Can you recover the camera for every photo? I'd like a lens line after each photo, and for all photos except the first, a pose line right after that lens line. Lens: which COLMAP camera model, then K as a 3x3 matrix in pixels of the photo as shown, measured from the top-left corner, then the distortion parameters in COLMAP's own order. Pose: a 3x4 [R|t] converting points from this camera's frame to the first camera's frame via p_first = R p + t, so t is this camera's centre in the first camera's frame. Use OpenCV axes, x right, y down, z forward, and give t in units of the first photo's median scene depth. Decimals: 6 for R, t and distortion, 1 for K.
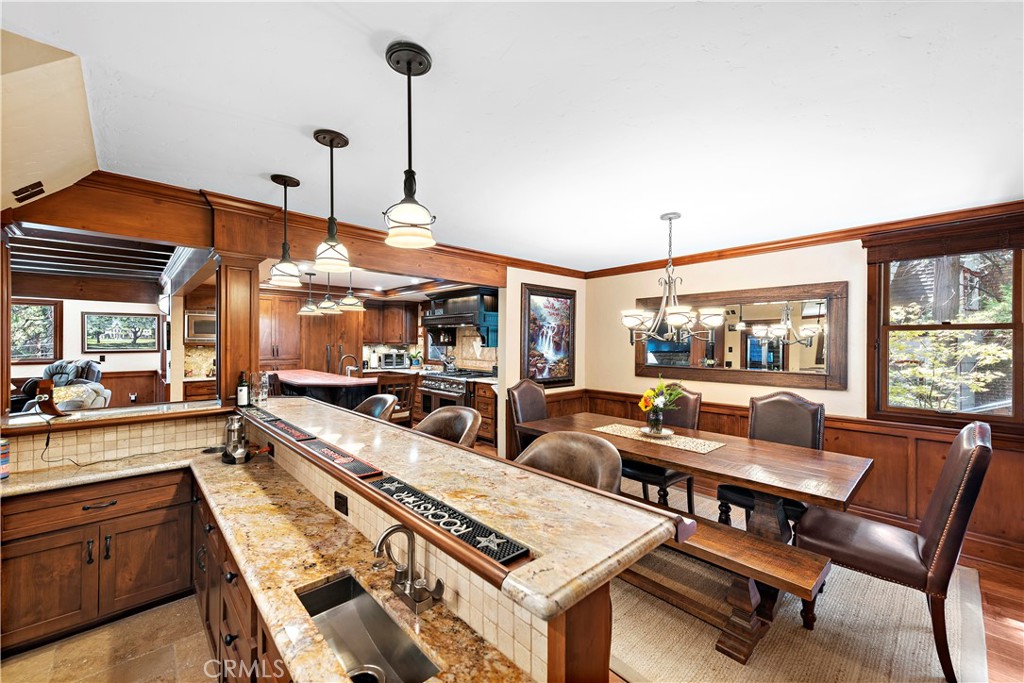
lens RADIAL K [[407.8, 0, 510.1], [0, 407.8, 341.3], [0, 0, 1]] dist [0.007381, -0.000642]
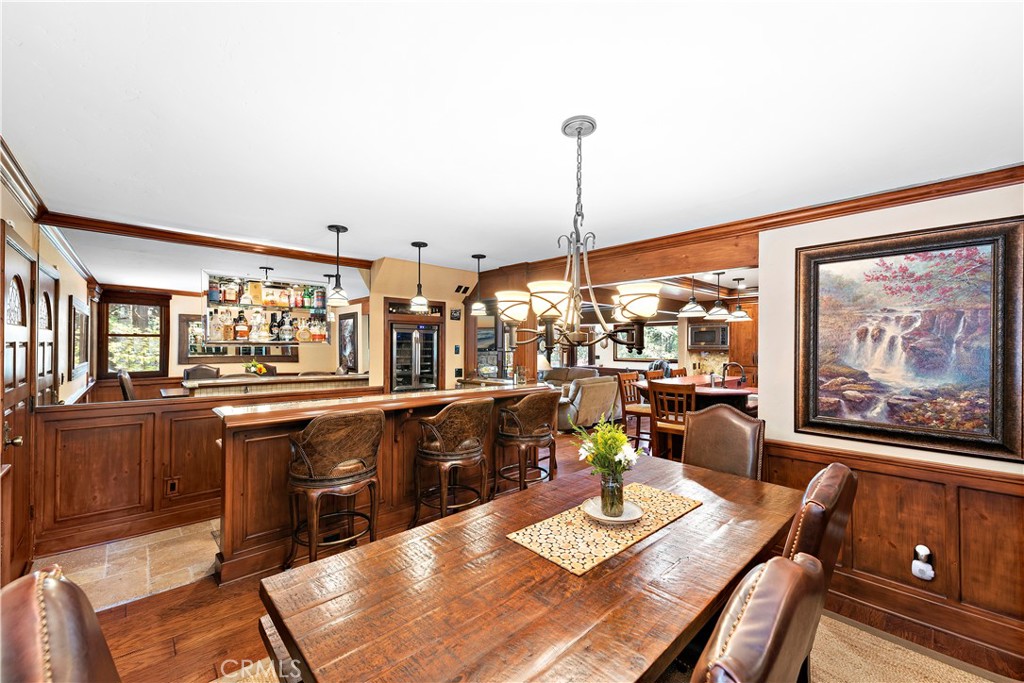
lens RADIAL K [[407.8, 0, 510.3], [0, 407.8, 344.4], [0, 0, 1]] dist [0.007381, -0.000642]
pose [[-0.013233, -0.012168, -0.999838, 0.591777], [-0.010408, 0.999873, -0.012031, 0.006314], [0.999858, 0.010247, -0.013358, 0.561791]]
